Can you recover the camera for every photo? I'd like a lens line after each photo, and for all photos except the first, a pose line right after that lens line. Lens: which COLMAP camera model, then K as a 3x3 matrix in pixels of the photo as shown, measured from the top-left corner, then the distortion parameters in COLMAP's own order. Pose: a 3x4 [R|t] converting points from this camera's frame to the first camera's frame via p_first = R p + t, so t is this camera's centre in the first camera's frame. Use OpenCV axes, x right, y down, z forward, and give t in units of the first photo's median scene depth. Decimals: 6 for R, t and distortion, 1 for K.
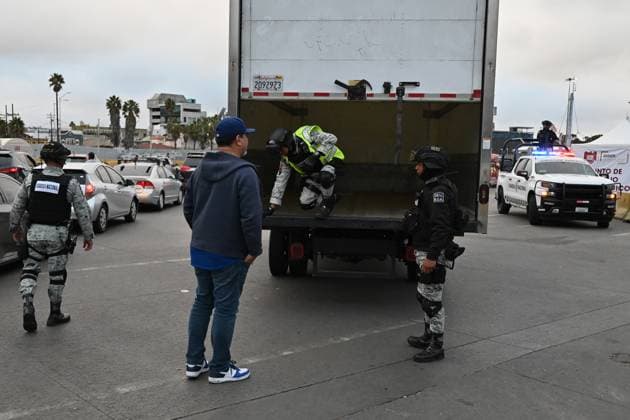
lens RADIAL K [[645.2, 0, 315.0], [0, 645.2, 210.0], [0, 0, 1]] dist [-0.004729, -0.003063]
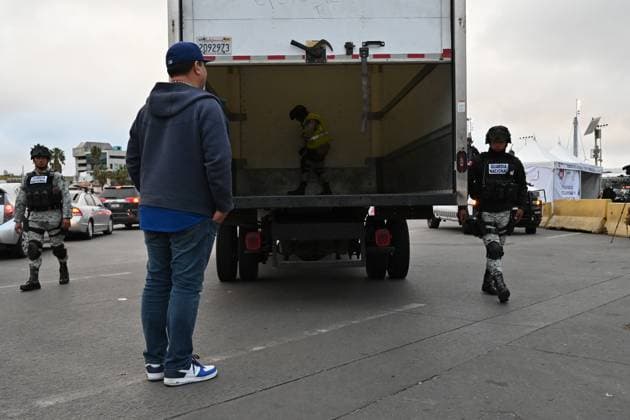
lens RADIAL K [[613.6, 0, 315.6], [0, 613.6, 201.8], [0, 0, 1]] dist [-0.007725, 0.005927]
pose [[0.991682, -0.043821, 0.121026, -0.044713], [0.052361, 0.996289, -0.068306, 0.074524], [-0.117583, 0.074075, 0.990296, 0.168838]]
